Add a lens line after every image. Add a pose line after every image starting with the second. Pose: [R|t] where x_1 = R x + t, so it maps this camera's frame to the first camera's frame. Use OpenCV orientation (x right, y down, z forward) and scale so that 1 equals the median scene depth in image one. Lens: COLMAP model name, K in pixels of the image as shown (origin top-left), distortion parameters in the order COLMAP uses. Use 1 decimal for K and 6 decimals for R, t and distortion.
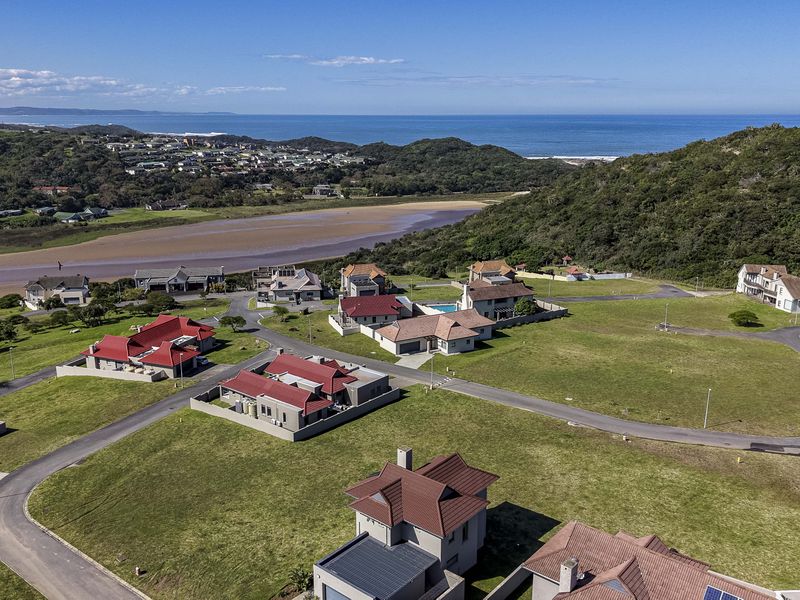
lens RADIAL K [[711.1, 0, 400.0], [0, 711.1, 300.0], [0, 0, 1]] dist [0.063574, -0.109577]
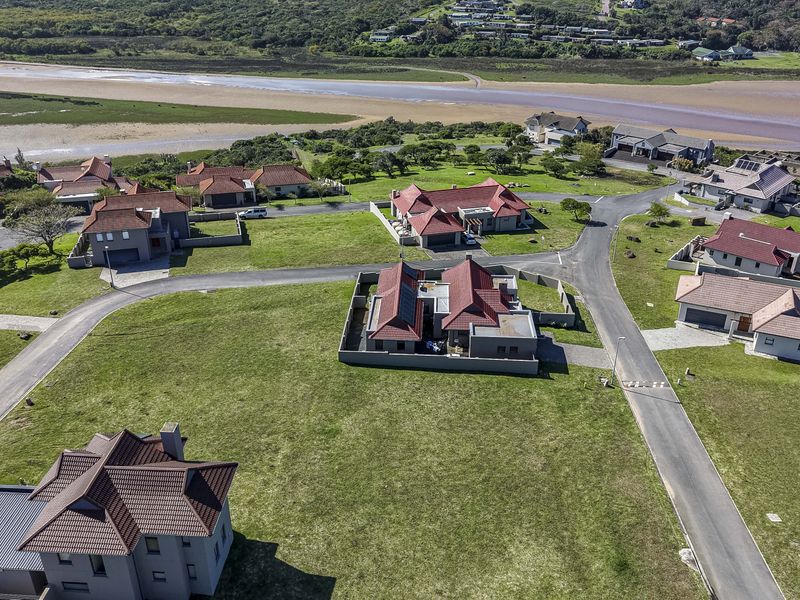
lens RADIAL K [[711.1, 0, 400.0], [0, 711.1, 300.0], [0, 0, 1]] dist [0.063574, -0.109577]
pose [[0.594037, 0.369777, -0.714413, 0.205783], [-0.205994, 0.928402, 0.309252, -0.062572], [0.777616, -0.036542, 0.627676, 0.238091]]
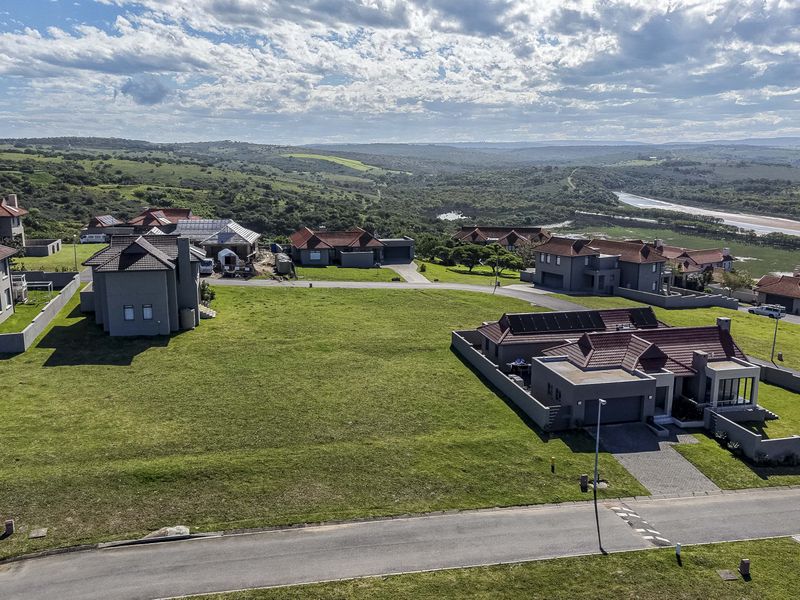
lens RADIAL K [[711.1, 0, 400.0], [0, 711.1, 300.0], [0, 0, 1]] dist [0.063574, -0.109577]
pose [[-0.601186, 0.156199, -0.783695, 0.211910], [-0.202983, 0.918695, 0.338817, -0.040723], [0.772900, 0.362769, -0.520601, 0.594560]]
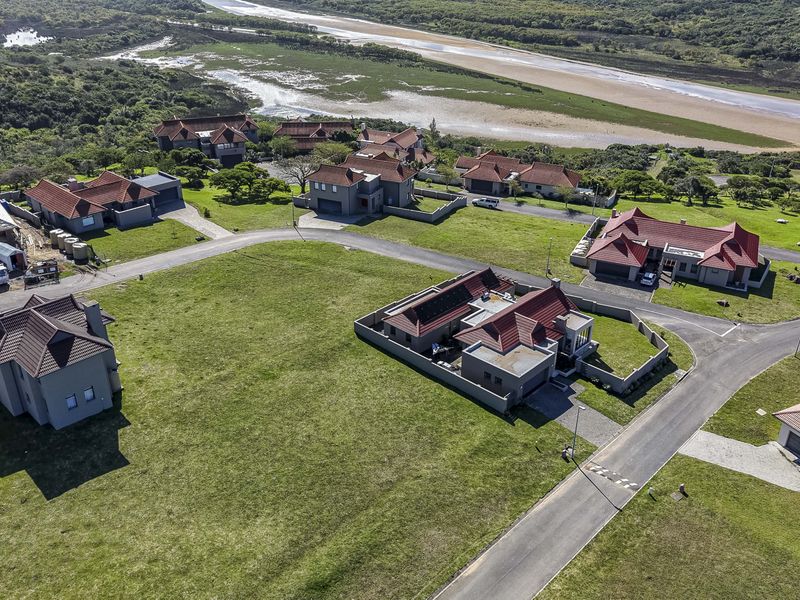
lens RADIAL K [[711.1, 0, 400.0], [0, 711.1, 300.0], [0, 0, 1]] dist [0.063574, -0.109577]
pose [[-0.066013, 0.458728, -0.886121, 0.275616], [-0.257431, 0.850165, 0.459292, -0.115167], [0.964039, 0.258434, 0.061969, 0.440113]]
